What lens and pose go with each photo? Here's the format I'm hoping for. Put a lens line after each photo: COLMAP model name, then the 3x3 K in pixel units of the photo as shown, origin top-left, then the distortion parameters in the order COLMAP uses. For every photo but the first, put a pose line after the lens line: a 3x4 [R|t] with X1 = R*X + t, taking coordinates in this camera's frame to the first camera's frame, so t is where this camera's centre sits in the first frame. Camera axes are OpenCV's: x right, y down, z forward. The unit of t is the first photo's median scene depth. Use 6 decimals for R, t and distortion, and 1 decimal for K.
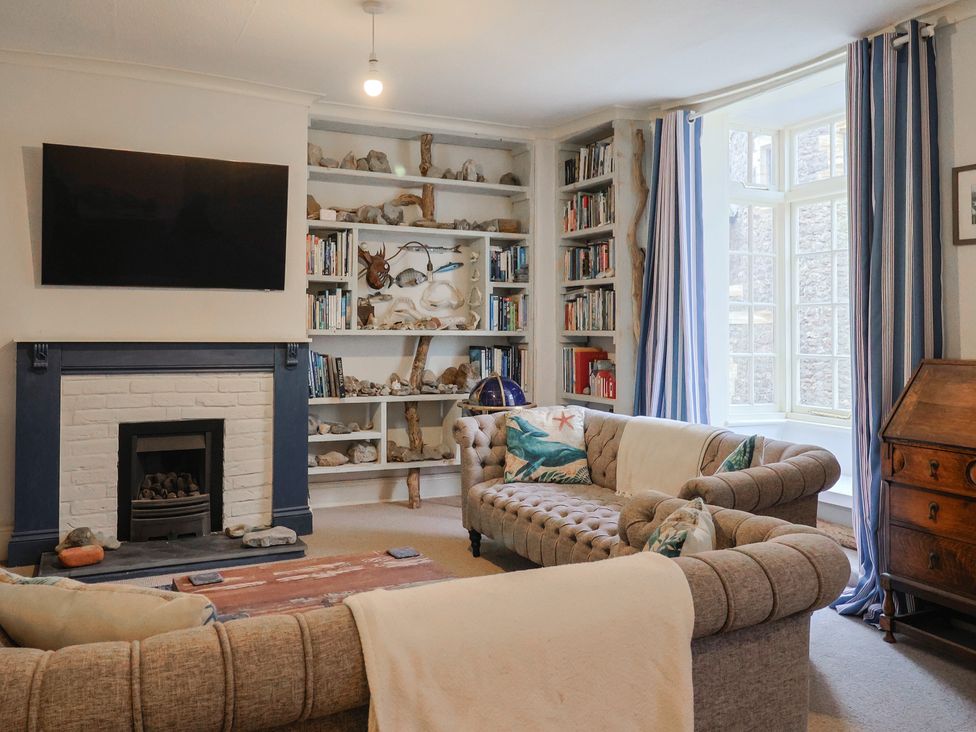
lens RADIAL K [[778.0, 0, 436.2], [0, 778.0, 313.6], [0, 0, 1]] dist [-0.000312, -0.003457]
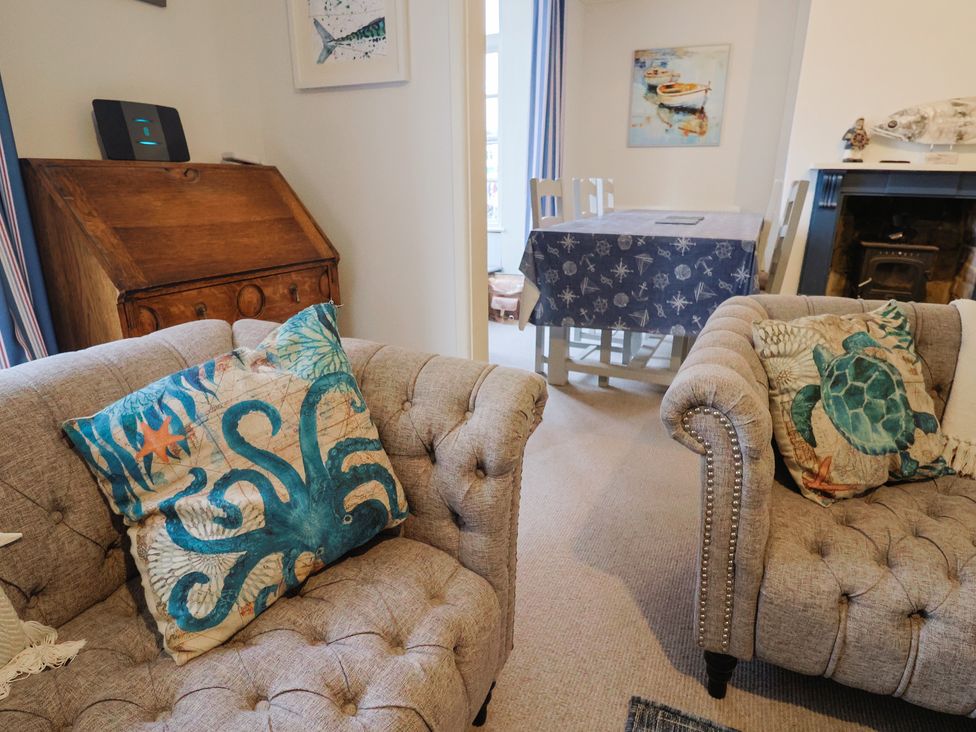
lens RADIAL K [[569.8, 0, 498.1], [0, 569.8, 359.1], [0, 0, 1]] dist [0.000594, -0.014048]
pose [[-0.676096, -0.222724, 0.702344, 0.039870], [-0.021046, 0.958668, 0.283748, 0.045756], [-0.736513, 0.177059, -0.652839, 0.636919]]
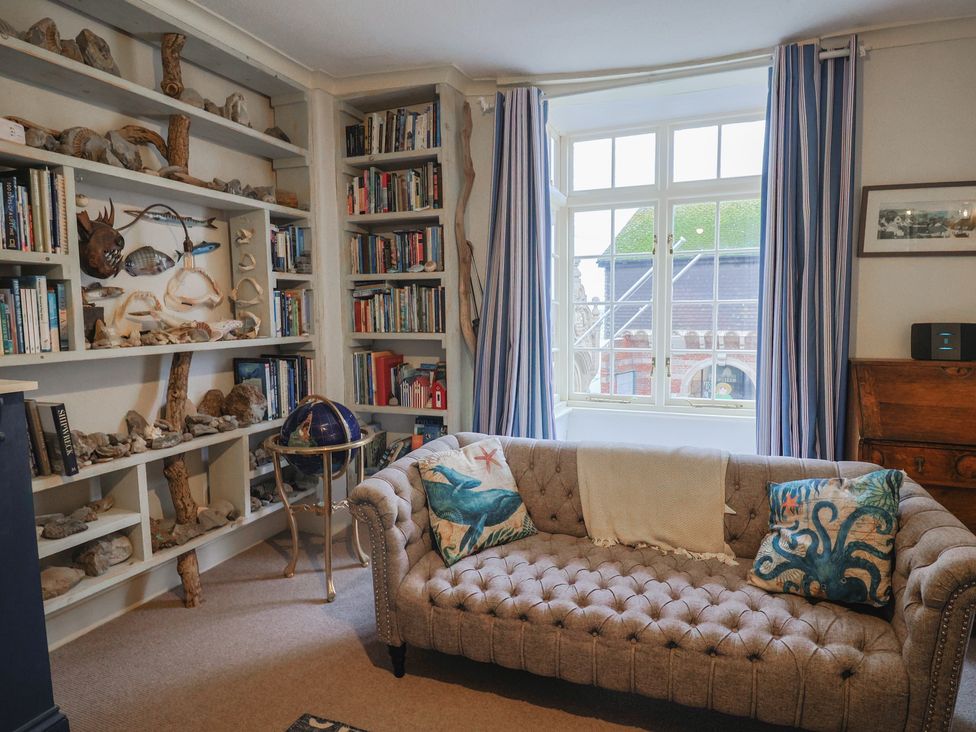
lens RADIAL K [[569.8, 0, 498.1], [0, 569.8, 359.1], [0, 0, 1]] dist [0.000594, -0.014048]
pose [[0.702466, -0.073913, 0.707869, -0.179852], [-0.002144, 0.994369, 0.105955, -0.017020], [-0.711714, -0.075947, 0.698351, 0.485490]]
